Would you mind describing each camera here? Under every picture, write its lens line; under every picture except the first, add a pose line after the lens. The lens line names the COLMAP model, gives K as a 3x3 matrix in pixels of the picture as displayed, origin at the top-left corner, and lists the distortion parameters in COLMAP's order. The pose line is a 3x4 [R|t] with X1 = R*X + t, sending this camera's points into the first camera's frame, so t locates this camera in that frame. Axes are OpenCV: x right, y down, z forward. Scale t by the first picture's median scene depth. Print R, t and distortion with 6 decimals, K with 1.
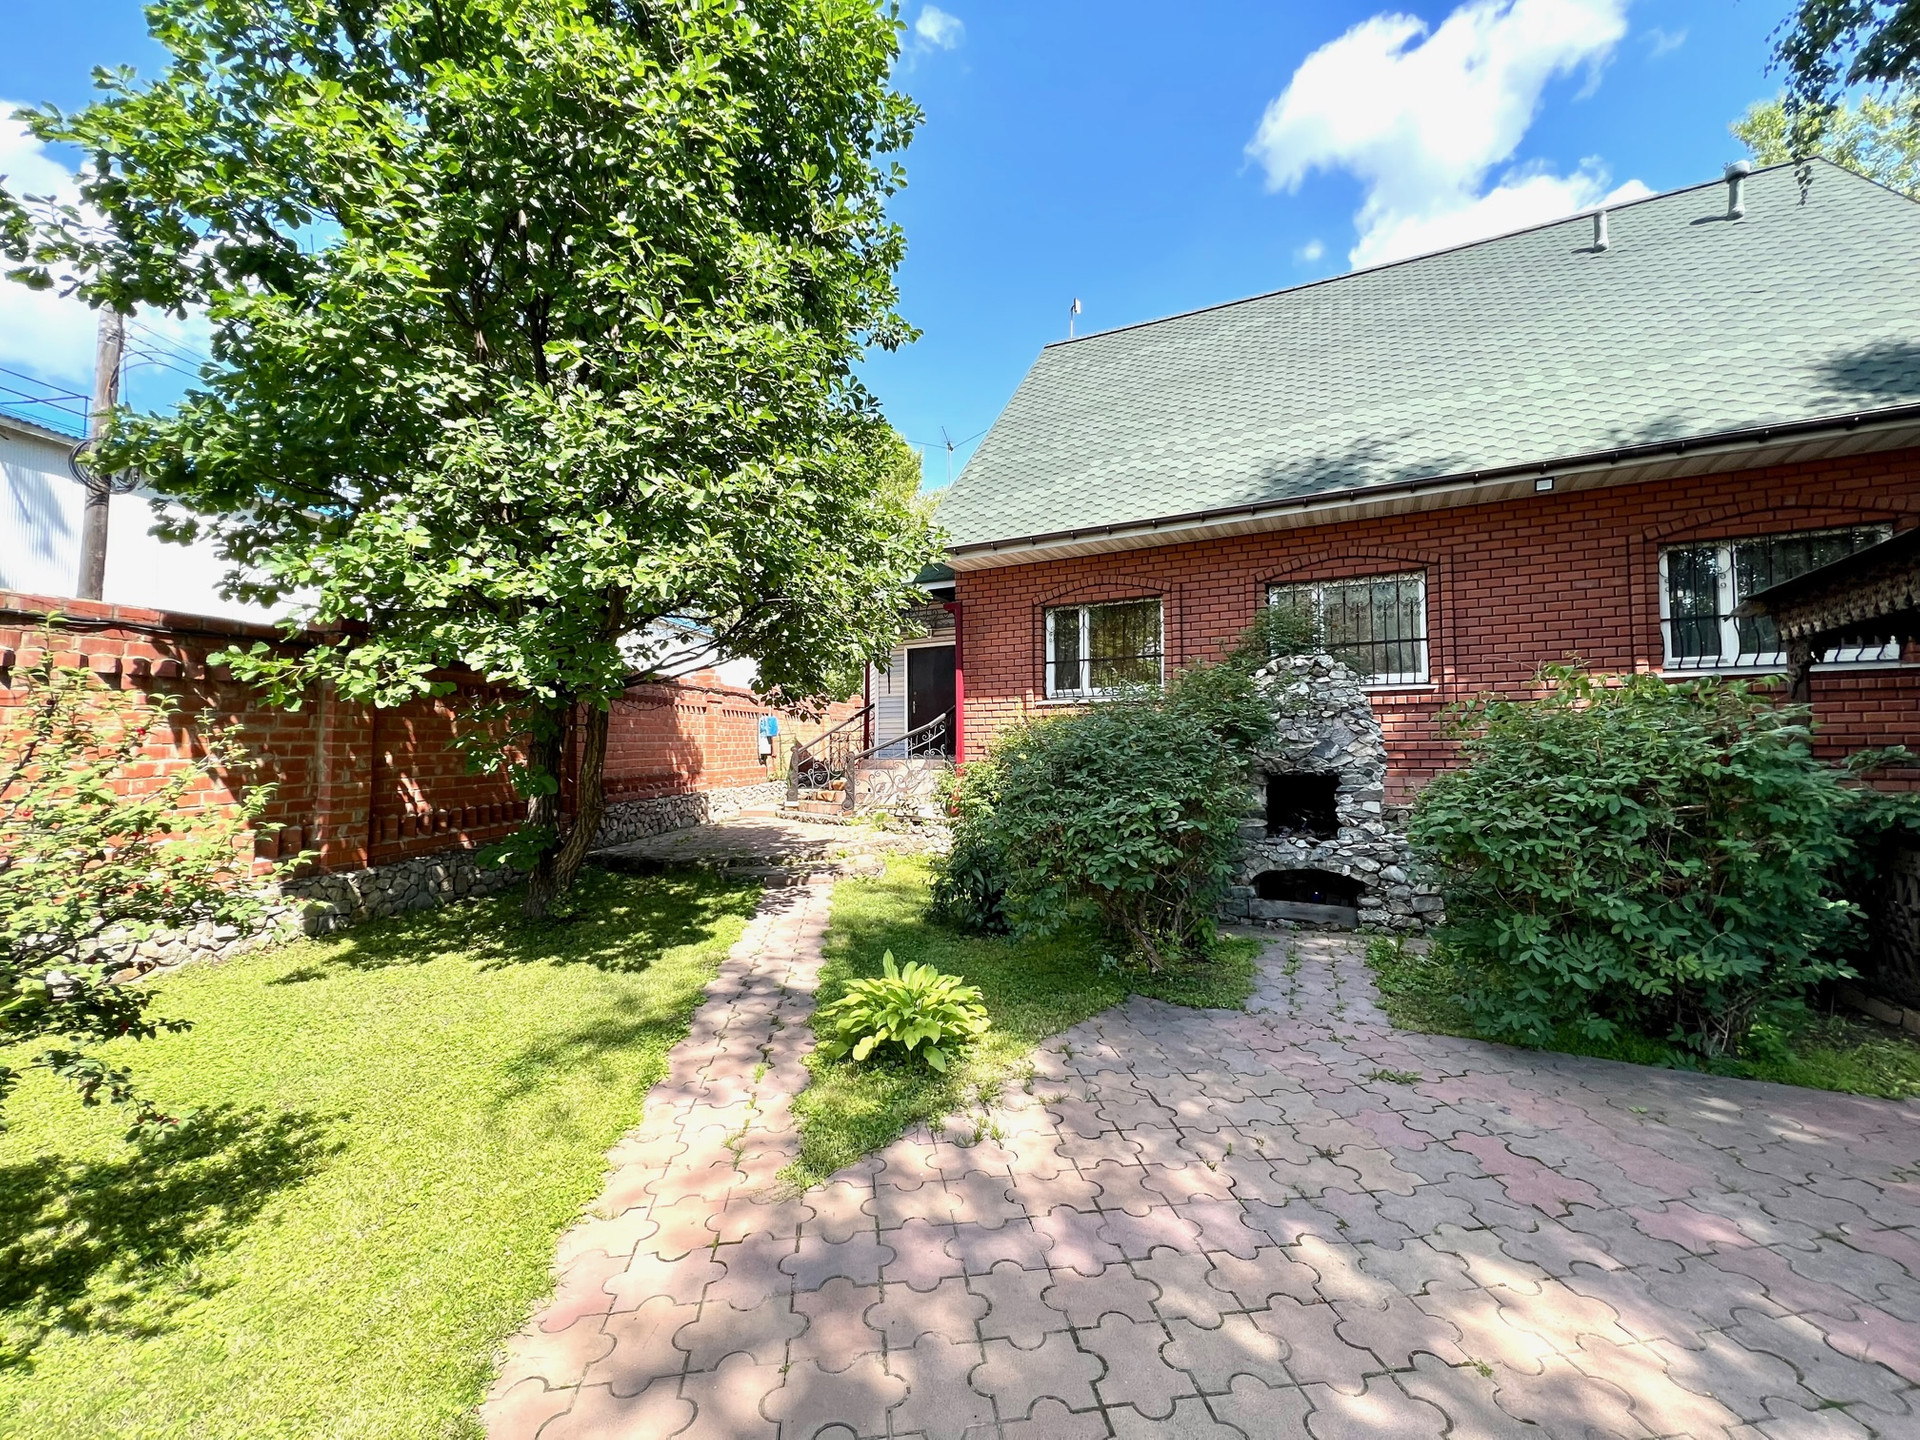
lens RADIAL K [[770.2, 0, 962.4], [0, 770.2, 722.0], [0, 0, 1]] dist [0.001076, 0.000253]
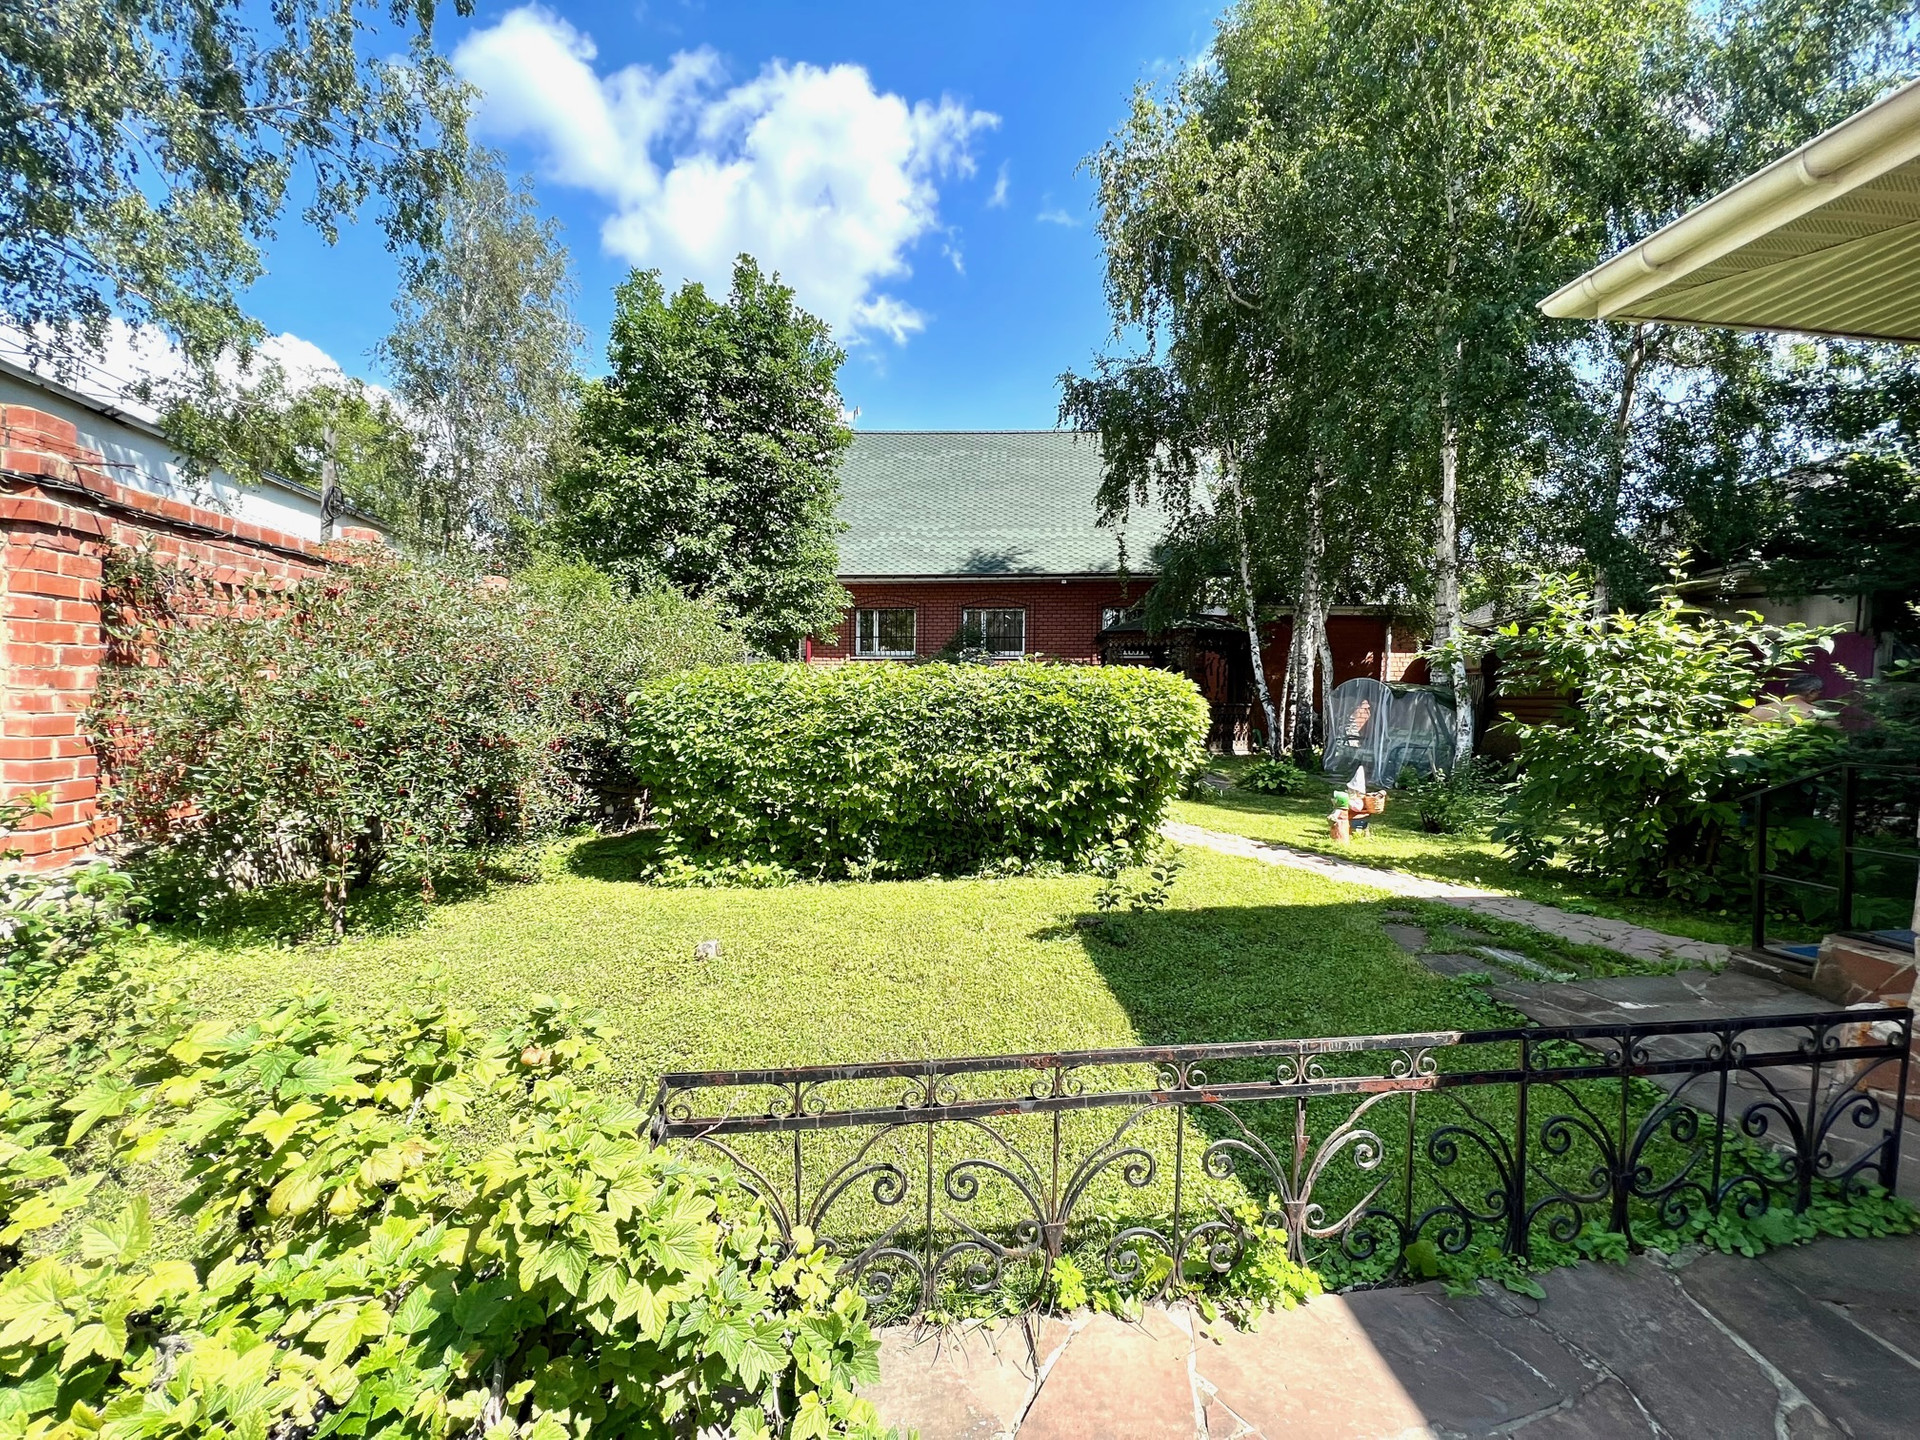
lens RADIAL K [[770.2, 0, 962.4], [0, 770.2, 722.0], [0, 0, 1]] dist [0.001076, 0.000253]
pose [[0.925267, 0.004361, 0.379290, -0.390087], [-0.032365, 0.997195, 0.067488, -0.002860], [-0.377932, -0.074720, 0.922813, -0.937110]]
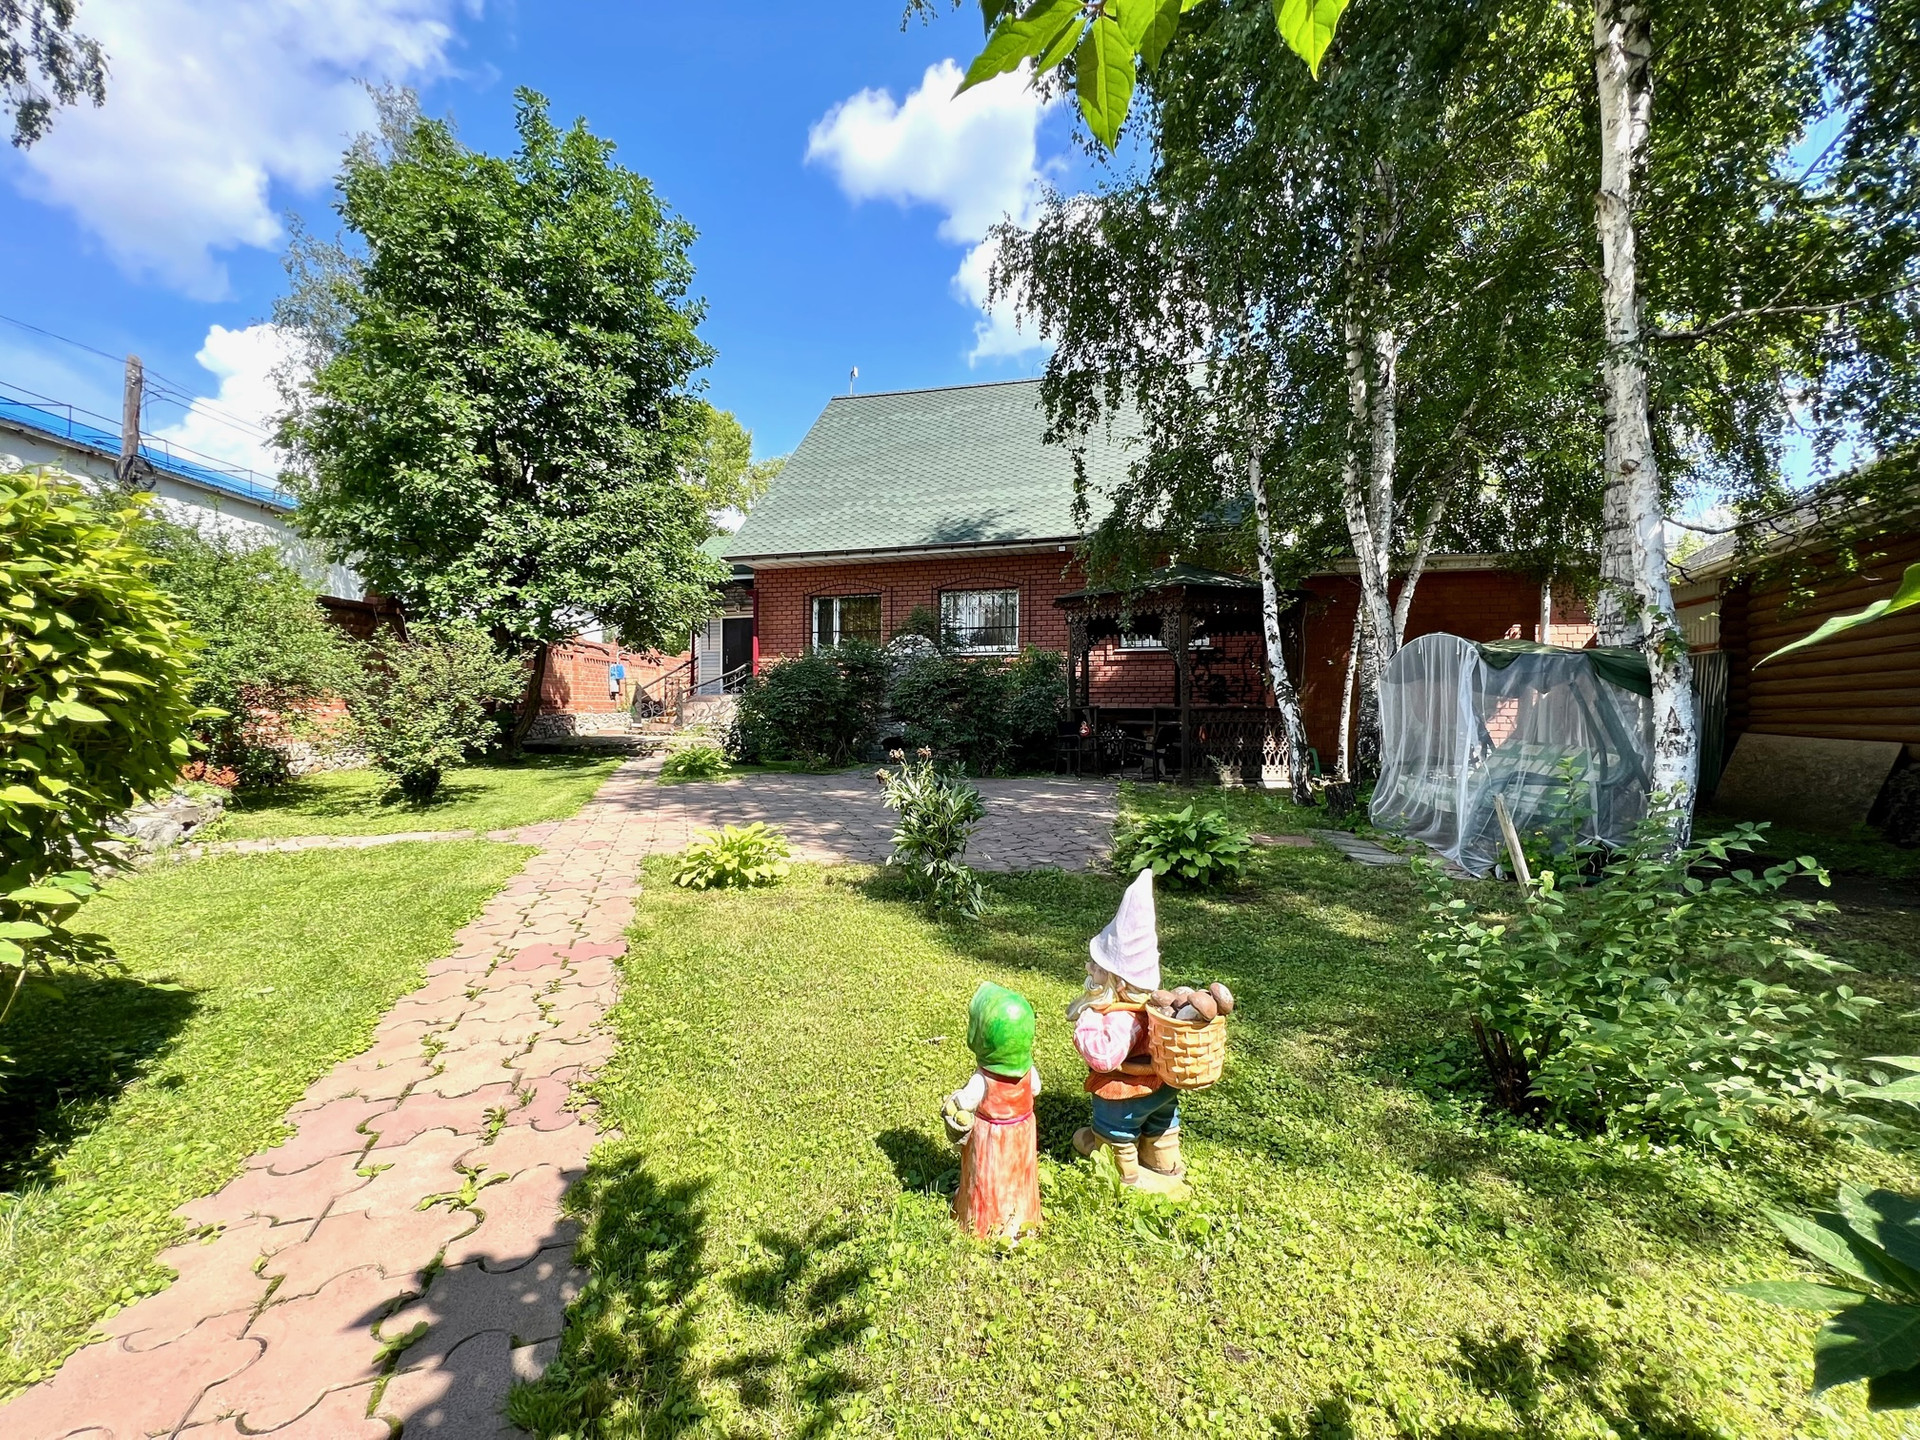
lens RADIAL K [[770.2, 0, 962.4], [0, 770.2, 722.0], [0, 0, 1]] dist [0.001076, 0.000253]
pose [[0.979174, 0.010827, 0.202734, 0.095034], [-0.020297, 0.998795, 0.044688, 0.029481], [-0.202006, -0.047872, 0.978214, -0.613970]]
